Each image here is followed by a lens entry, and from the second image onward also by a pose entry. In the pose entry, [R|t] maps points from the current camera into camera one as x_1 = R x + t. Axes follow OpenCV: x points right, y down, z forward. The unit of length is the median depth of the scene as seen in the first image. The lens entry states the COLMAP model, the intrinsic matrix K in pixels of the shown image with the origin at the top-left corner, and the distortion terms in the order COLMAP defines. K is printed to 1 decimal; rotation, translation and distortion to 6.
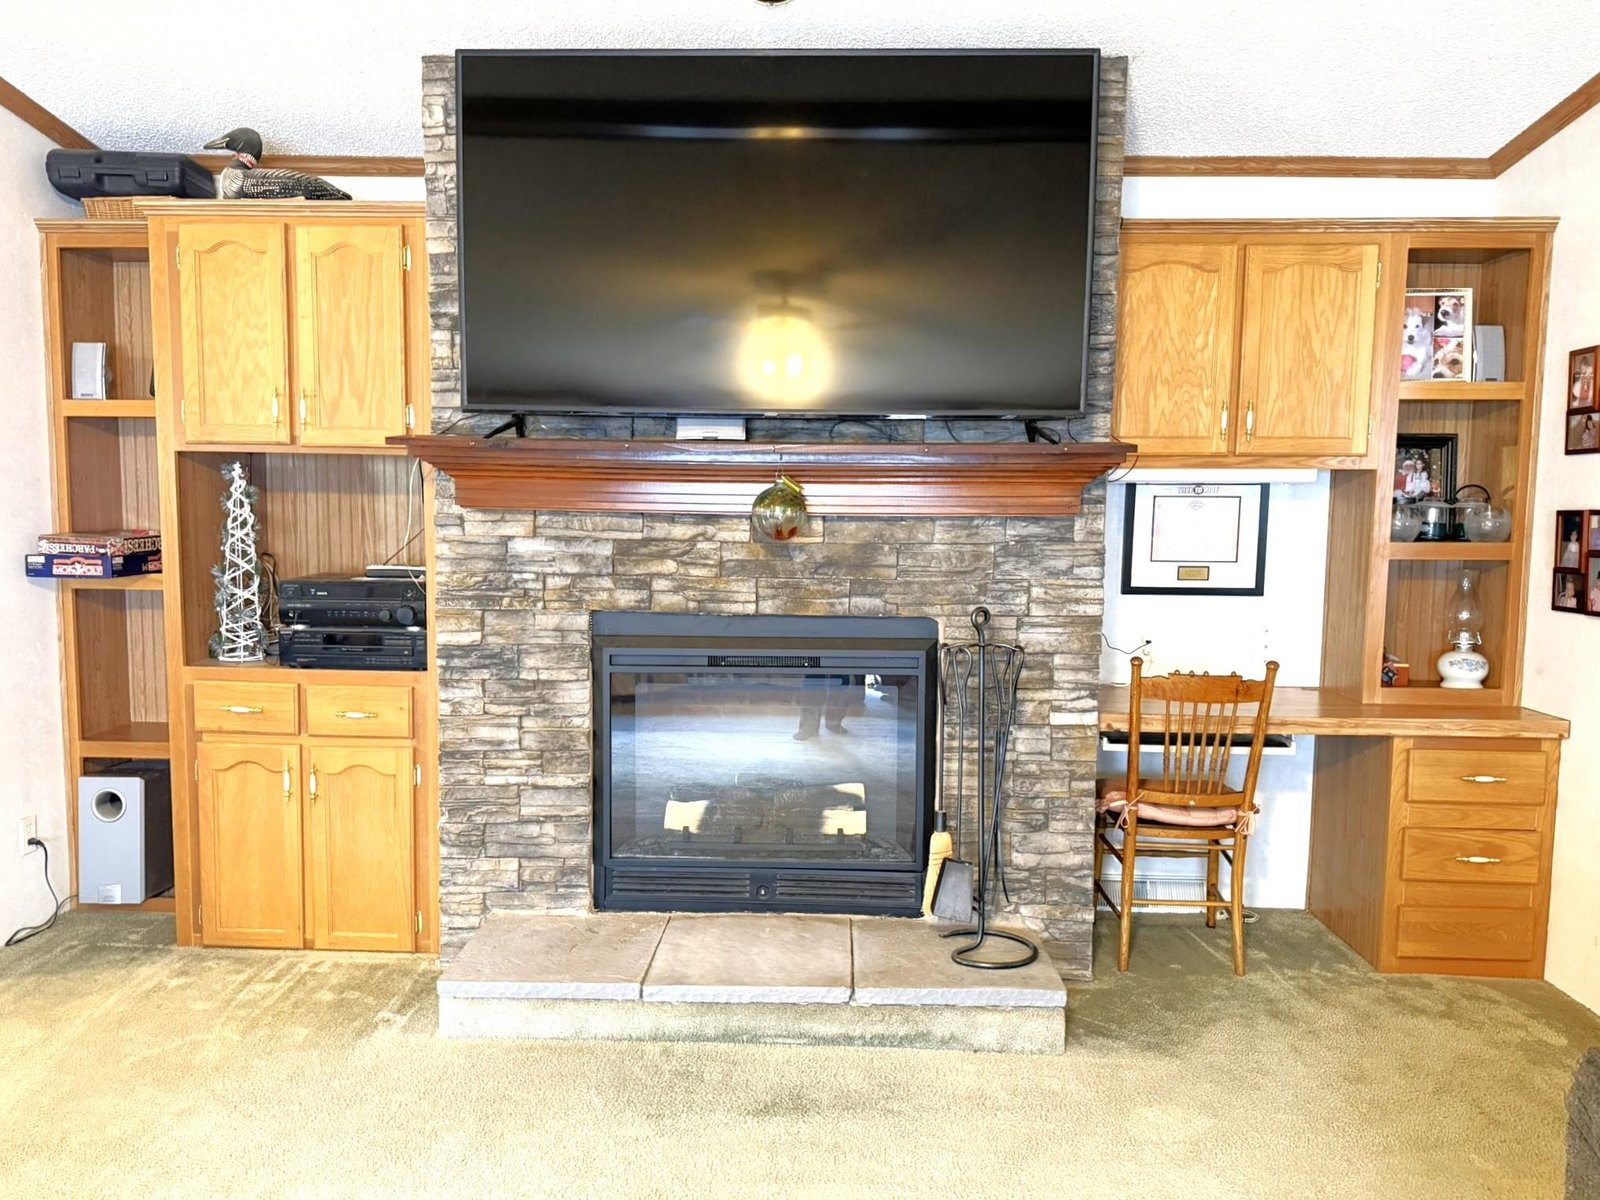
lens RADIAL K [[1129.0, 0, 800.0], [0, 1129.0, 600.0], [0, 0, 1]] dist [0.105457, -0.163362]
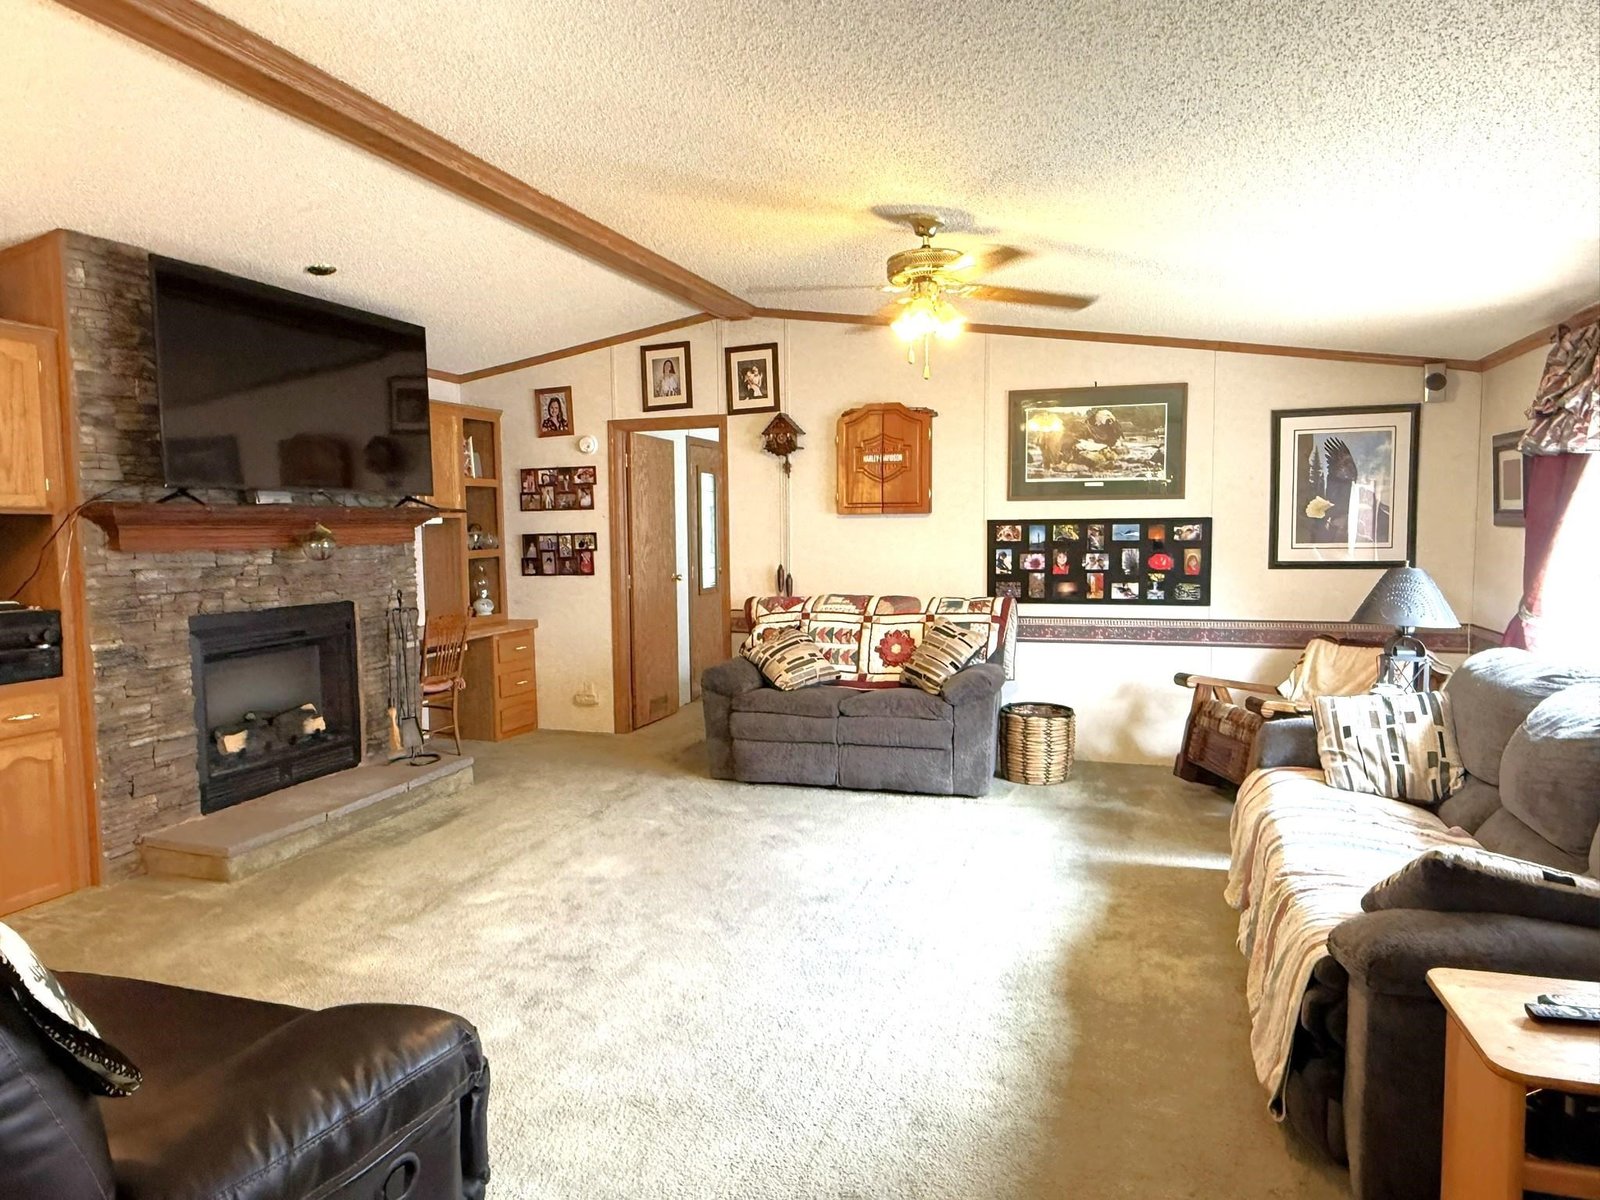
lens RADIAL K [[1018.3, 0, 800.0], [0, 1018.3, 600.0], [0, 0, 1]] dist [0.005218, -0.001707]
pose [[0.279856, -0.086881, 0.956103, -1.248094], [0.104941, 0.992698, 0.059490, -0.007047], [-0.954289, 0.083685, 0.286930, -0.164172]]
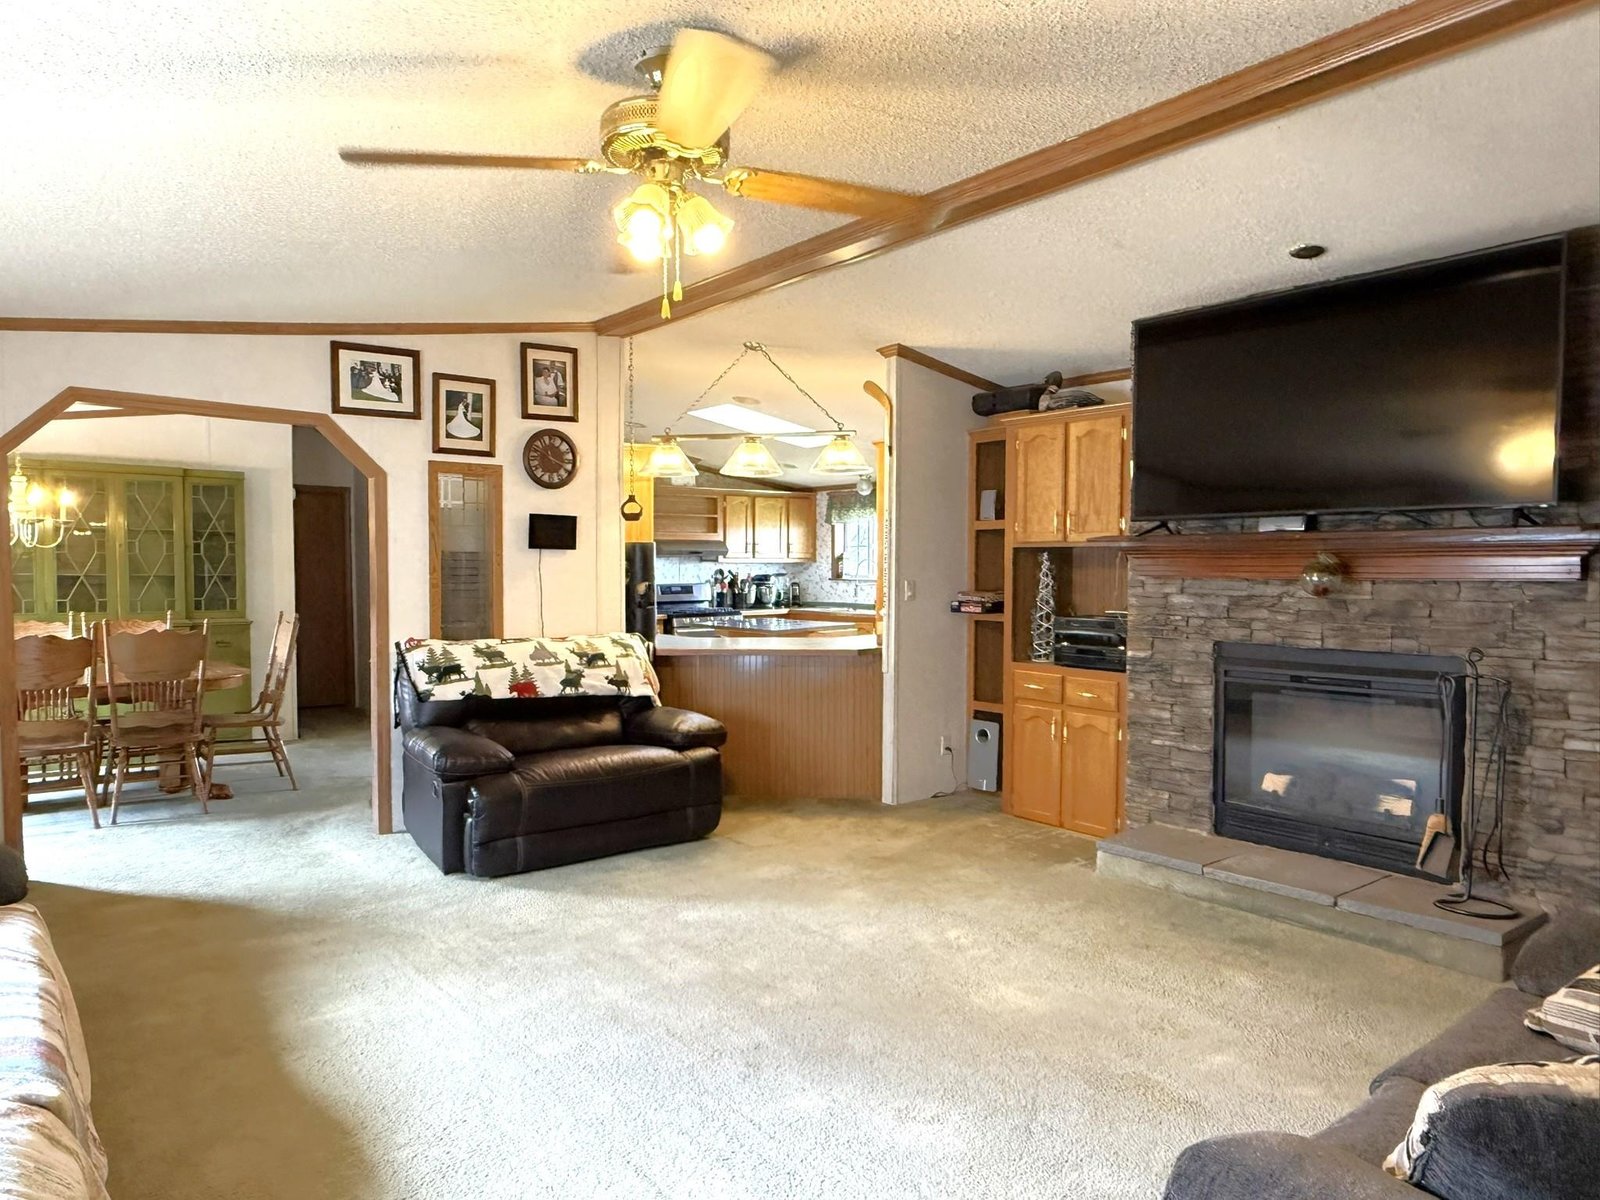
lens RADIAL K [[1022.8, 0, 800.0], [0, 1022.8, 600.0], [0, 0, 1]] dist [0.001707, 0.000226]
pose [[0.655541, 0.014436, -0.755022, 0.509442], [-0.063136, 0.997365, -0.035748, 0.040182], [0.752516, 0.071103, 0.654724, -0.367792]]
